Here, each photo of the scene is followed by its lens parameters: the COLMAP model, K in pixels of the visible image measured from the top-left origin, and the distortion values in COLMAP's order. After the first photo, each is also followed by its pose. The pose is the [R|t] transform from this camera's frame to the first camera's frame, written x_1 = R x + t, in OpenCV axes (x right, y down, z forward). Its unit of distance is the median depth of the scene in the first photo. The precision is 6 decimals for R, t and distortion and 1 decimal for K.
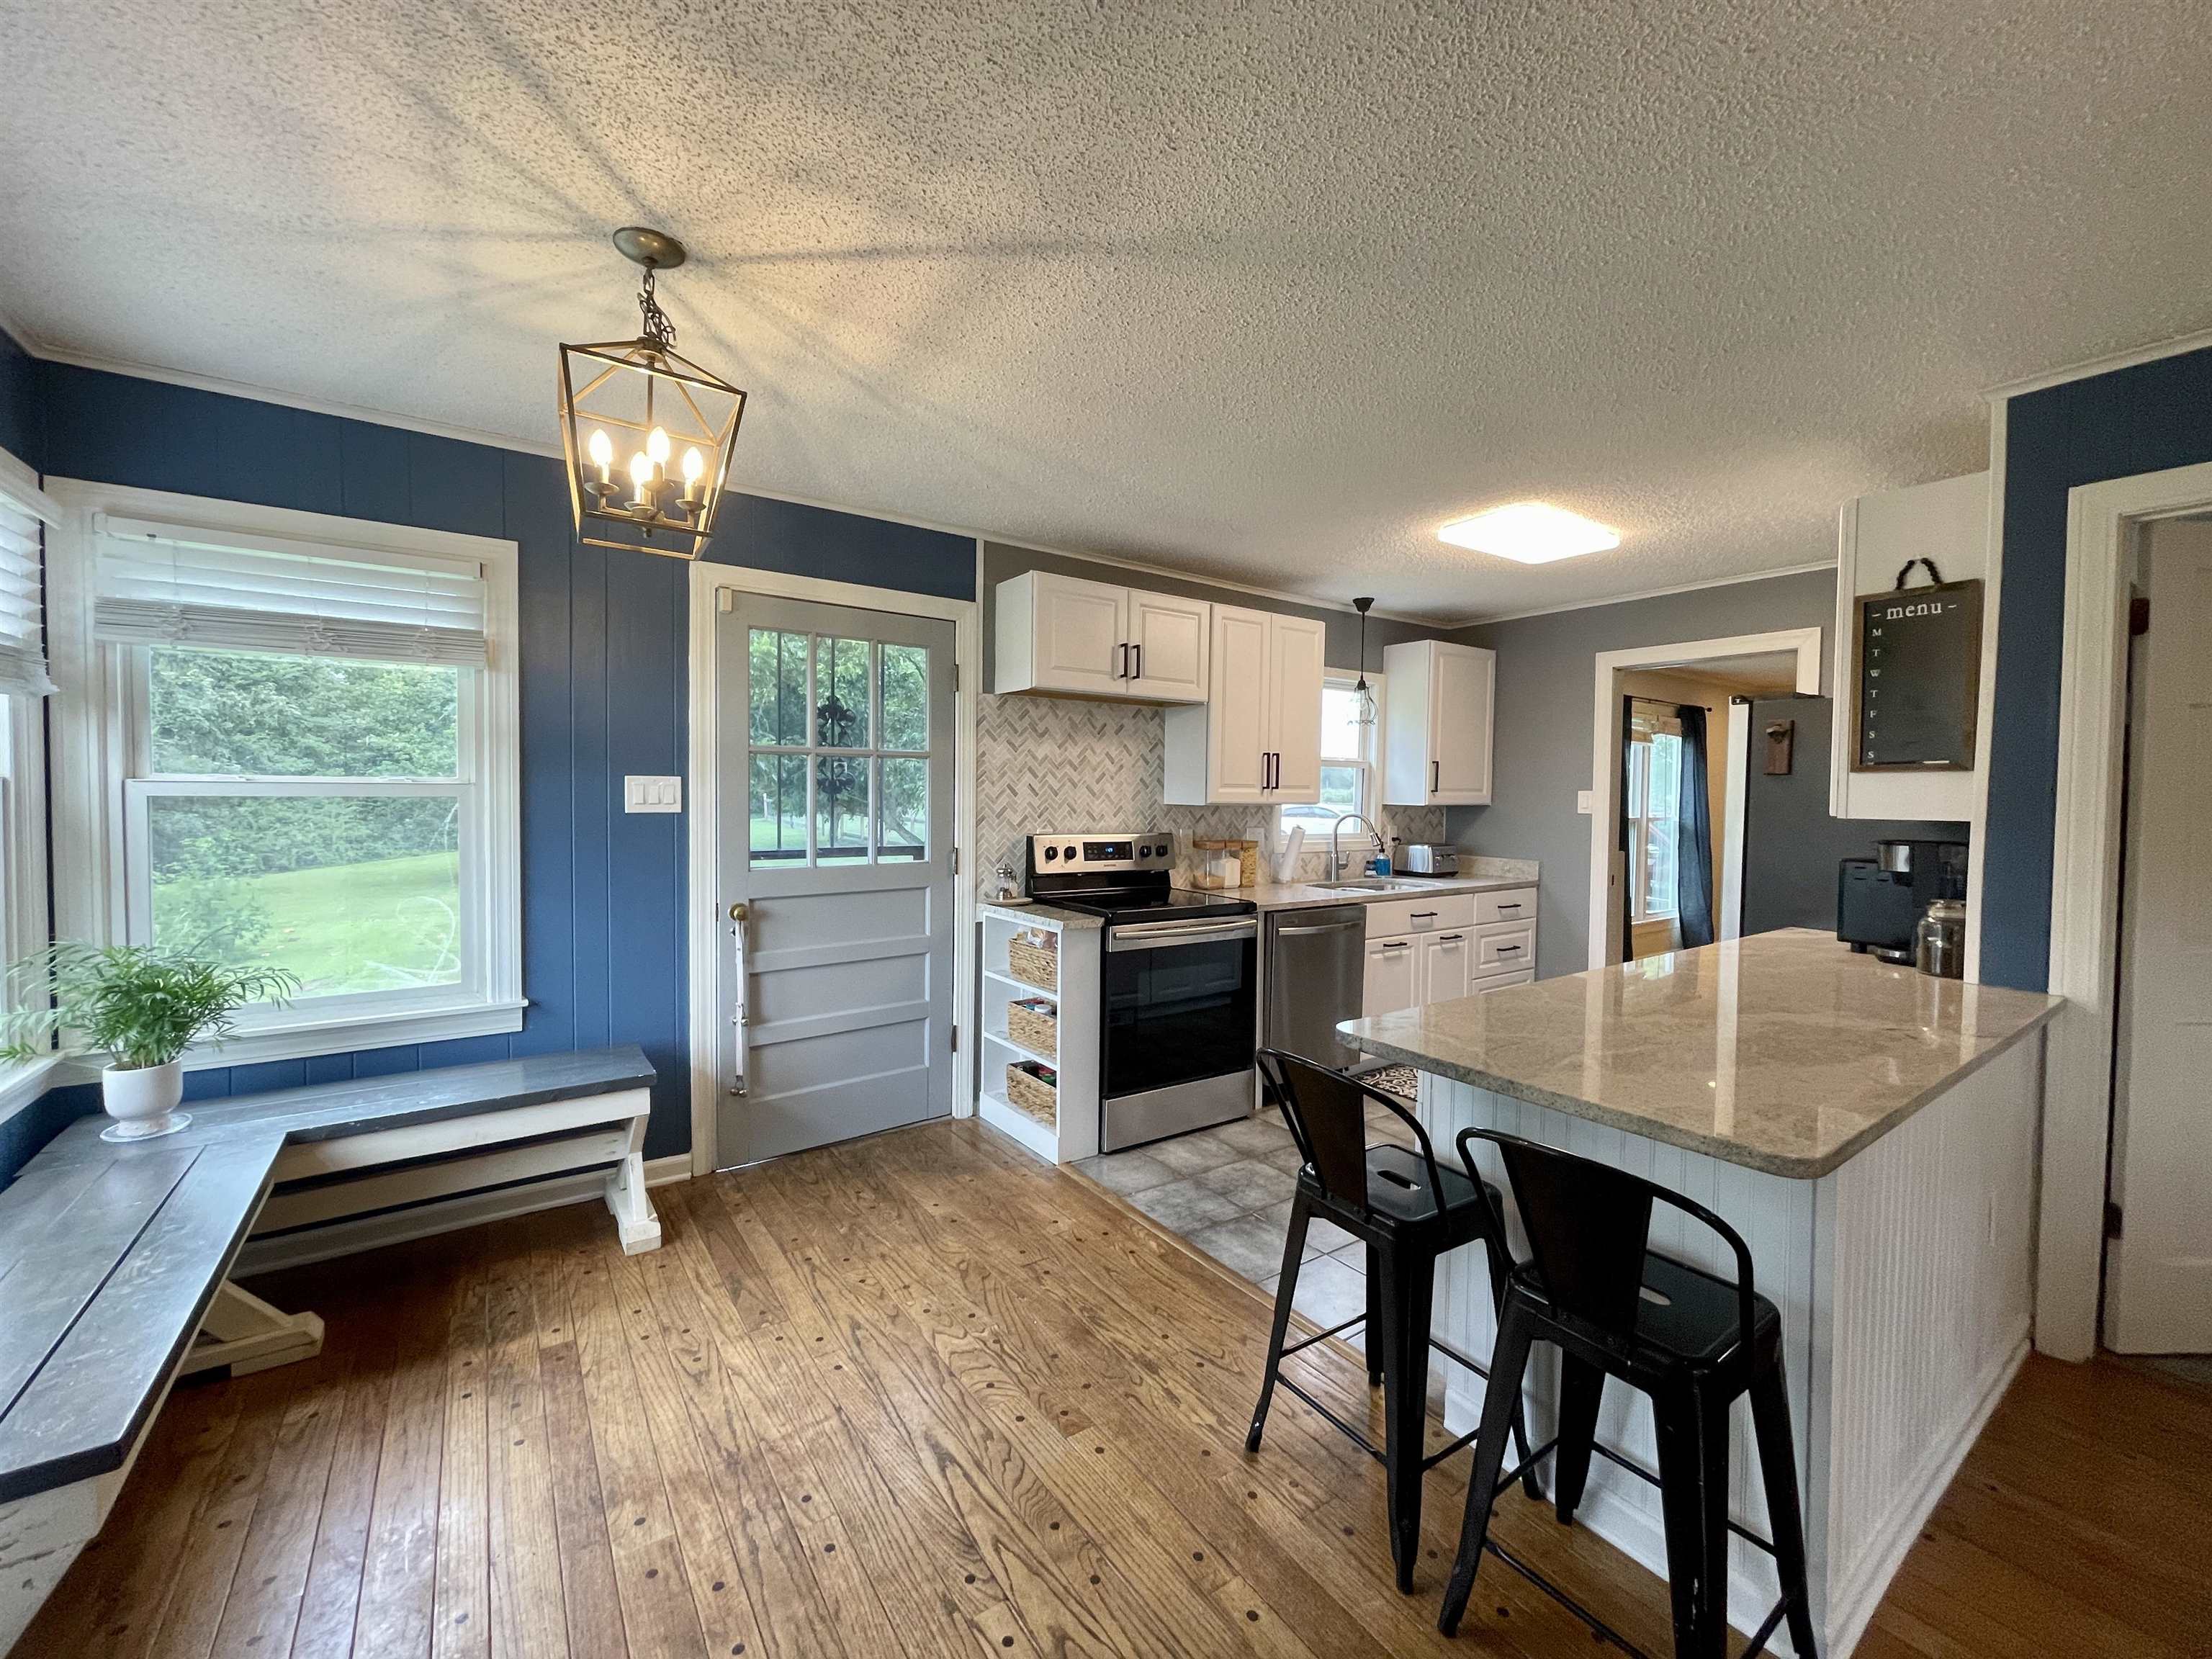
lens RADIAL K [[889.9, 0, 1106.7], [0, 889.9, 818.7], [0, 0, 1]] dist [0.000782, -0.000114]
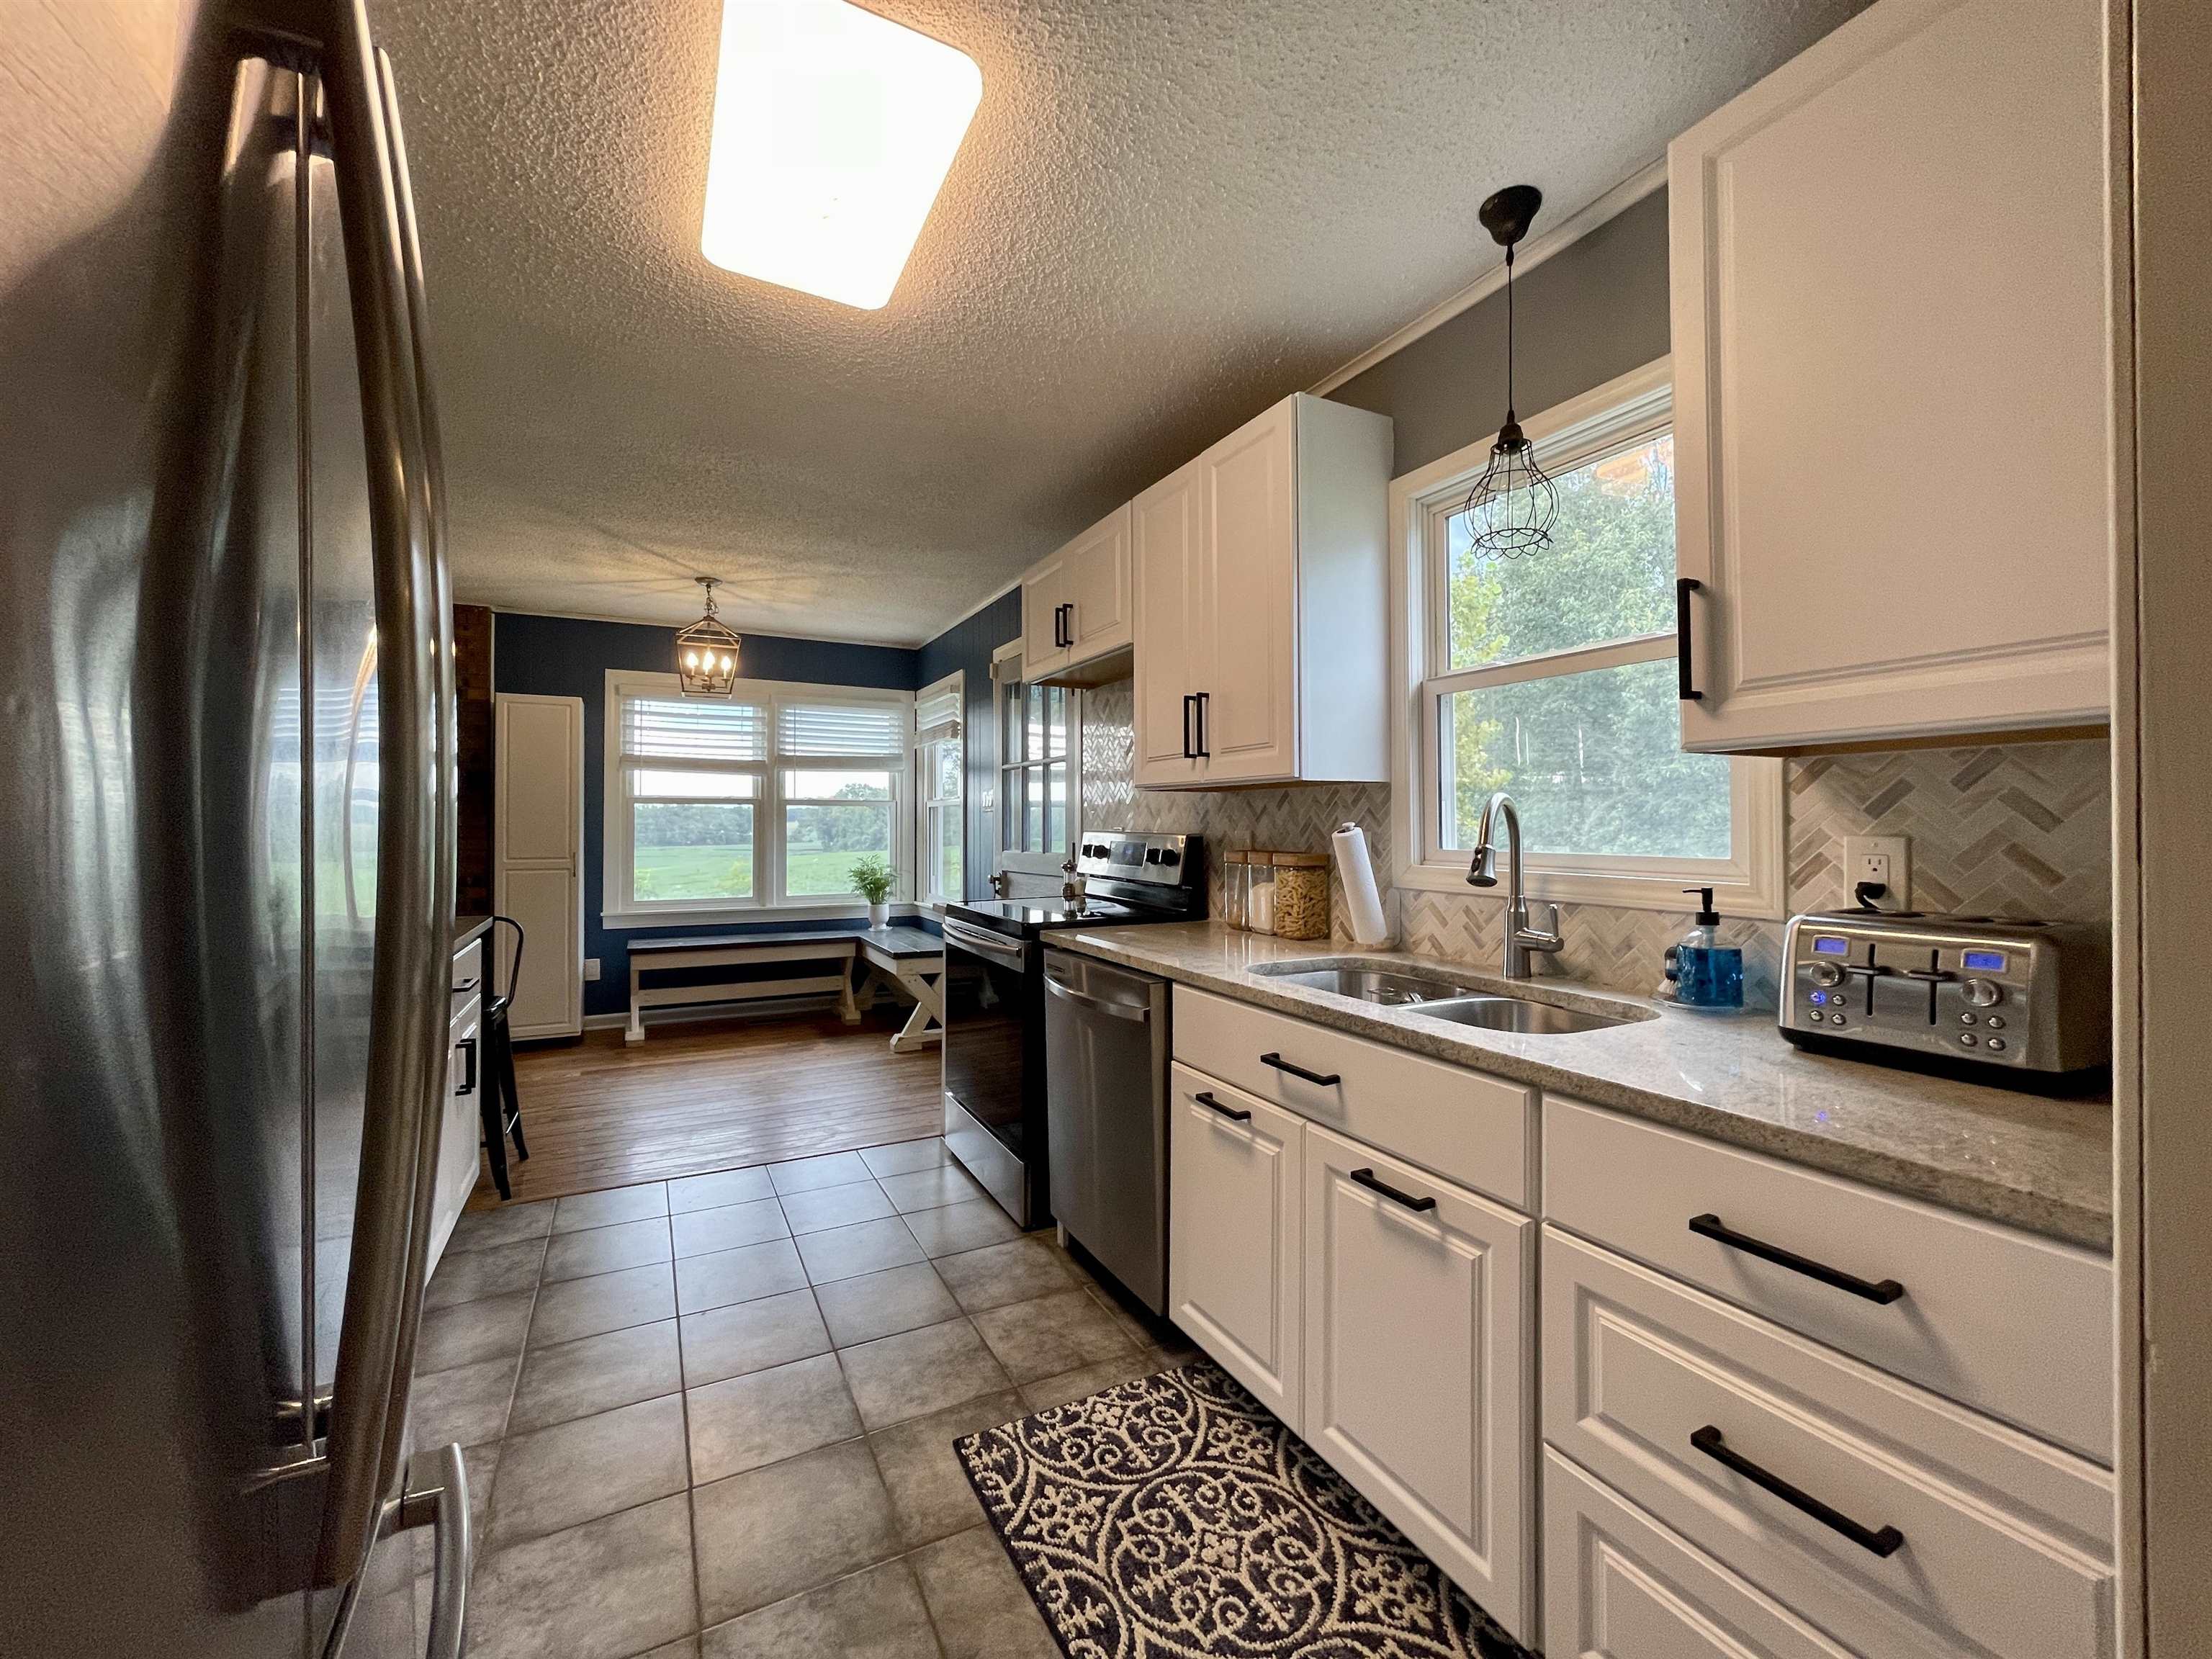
lens RADIAL K [[876.2, 0, 1106.0], [0, 876.2, 829.5], [0, 0, 1]] dist [0.001154, -0.000008]
pose [[-0.127914, -0.005676, -0.991769, 0.992134], [-0.026662, 0.999642, -0.002282, 0.022195], [0.991427, 0.026151, -0.128019, 1.348412]]
